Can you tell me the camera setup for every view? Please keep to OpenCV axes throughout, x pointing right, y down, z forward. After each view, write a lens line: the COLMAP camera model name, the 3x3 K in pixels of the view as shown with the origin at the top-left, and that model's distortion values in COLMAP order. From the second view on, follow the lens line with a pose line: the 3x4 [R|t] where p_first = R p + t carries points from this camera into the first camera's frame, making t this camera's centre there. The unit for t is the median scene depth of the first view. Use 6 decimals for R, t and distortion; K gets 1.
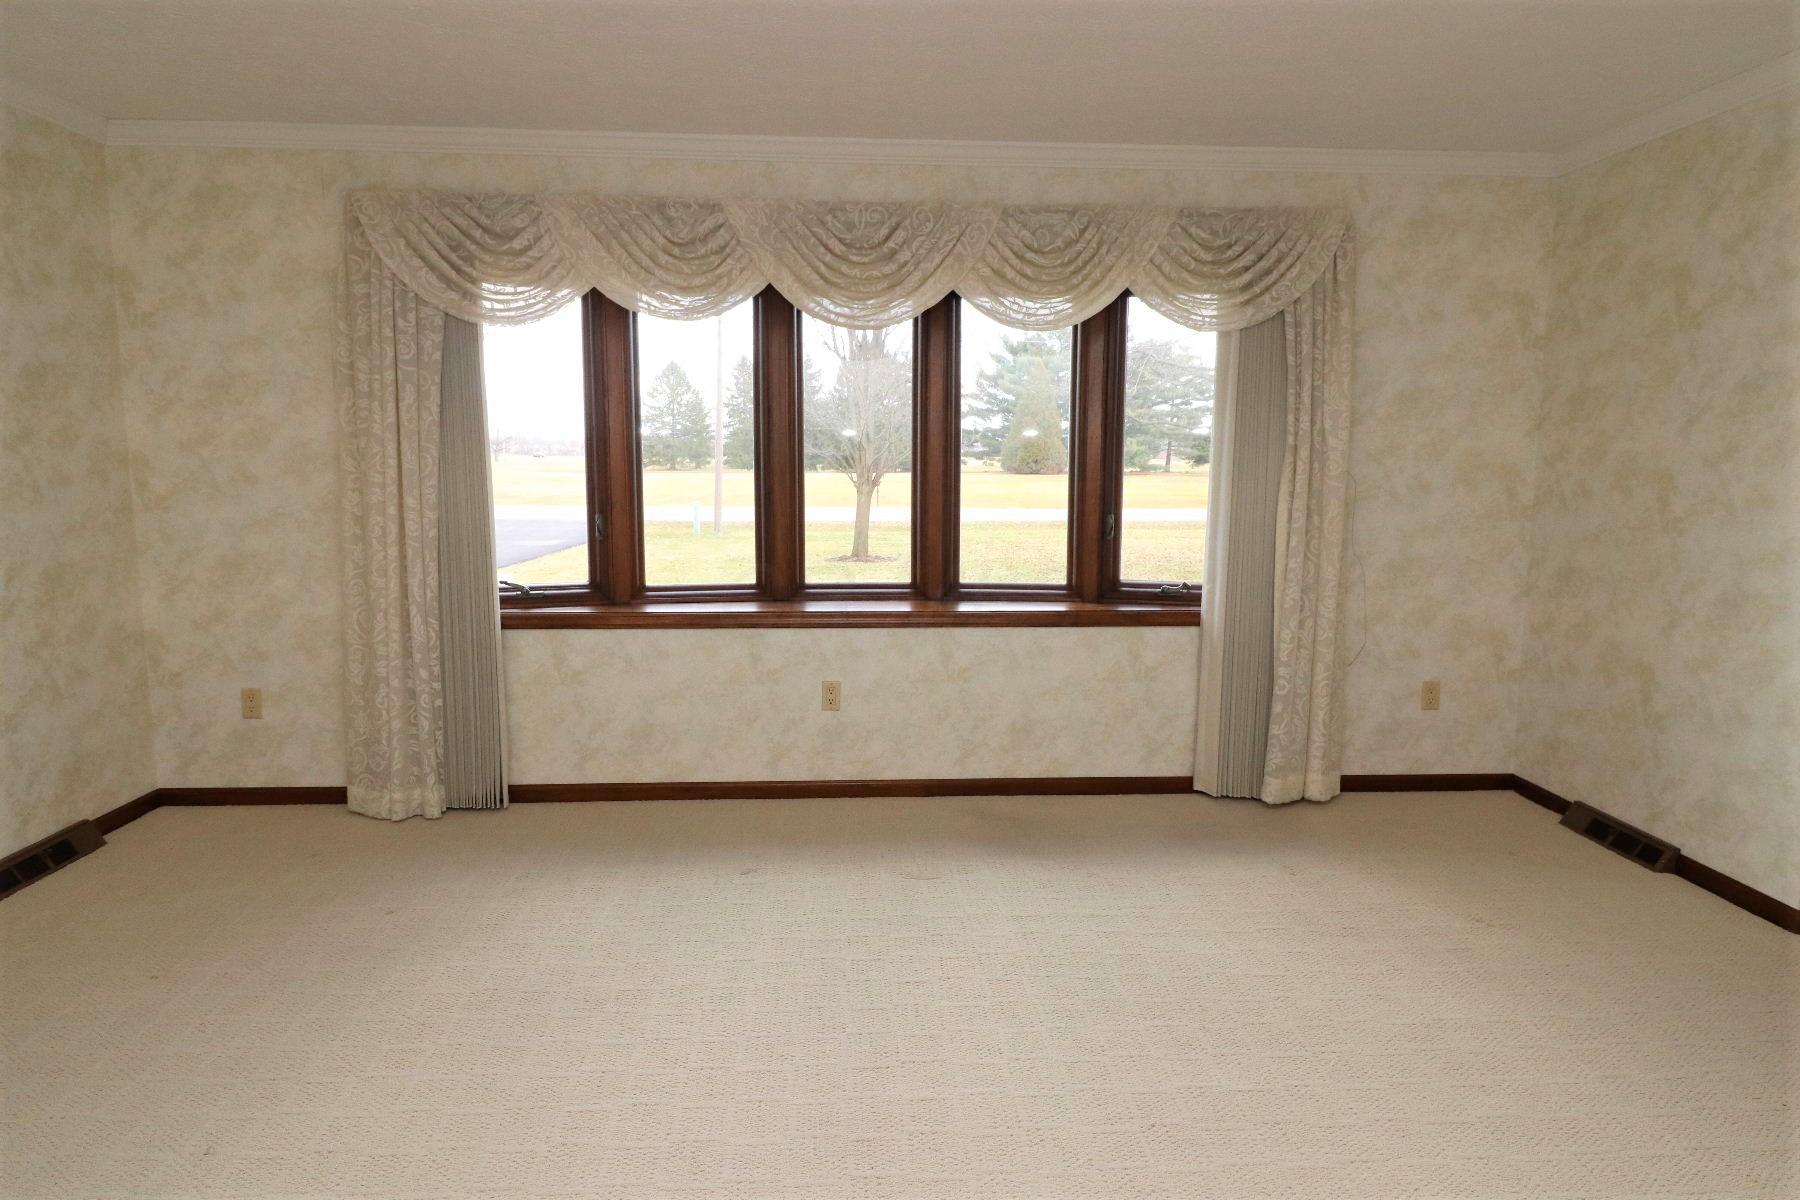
lens RADIAL K [[1059.3, 0, 900.0], [0, 1059.3, 600.0], [0, 0, 1]] dist [0.038473, -0.000719]
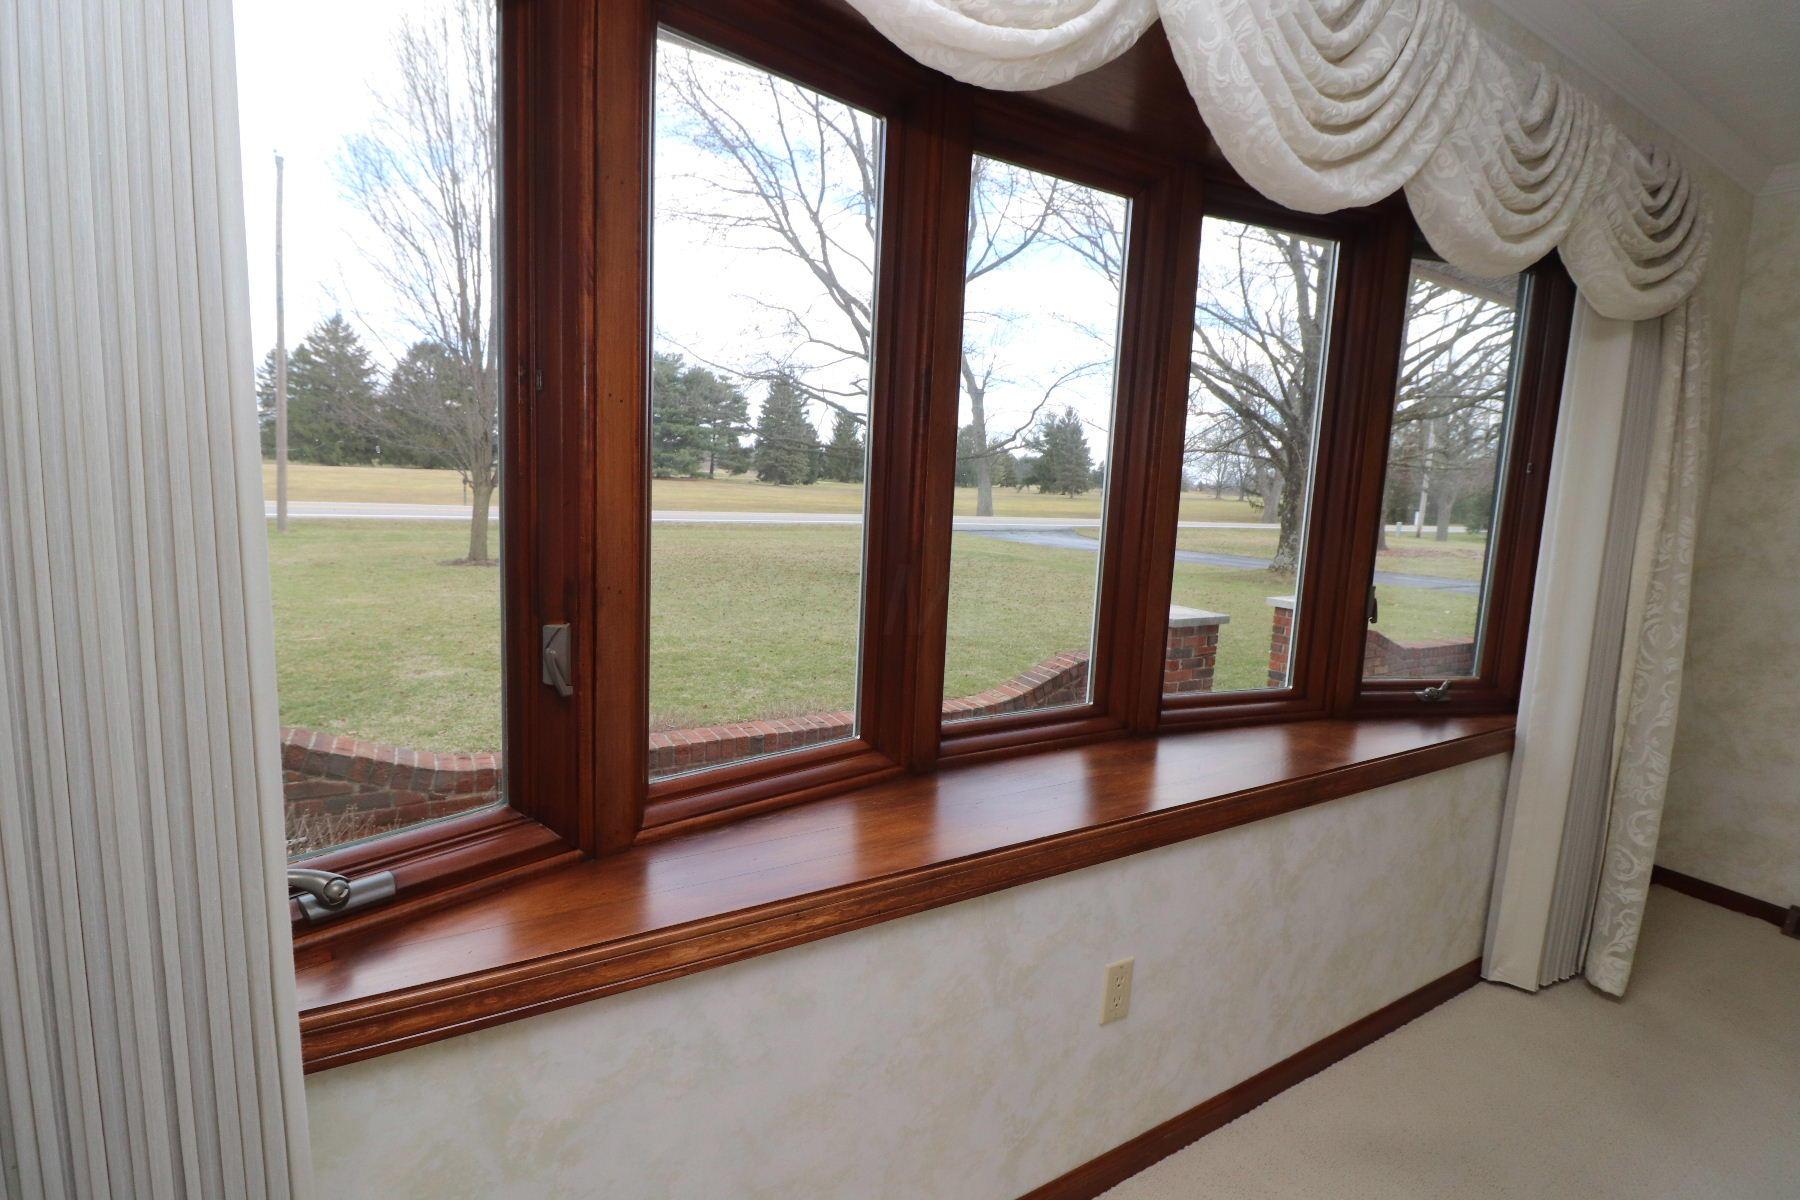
lens RADIAL K [[847.8, 0, 900.0], [0, 847.8, 600.0], [0, 0, 1]] dist [-0.011210, -0.000513]
pose [[0.881251, -0.031528, 0.471596, -0.324294], [0.020170, 0.999372, 0.029121, -0.097278], [-0.472219, -0.016151, 0.881334, 0.714546]]
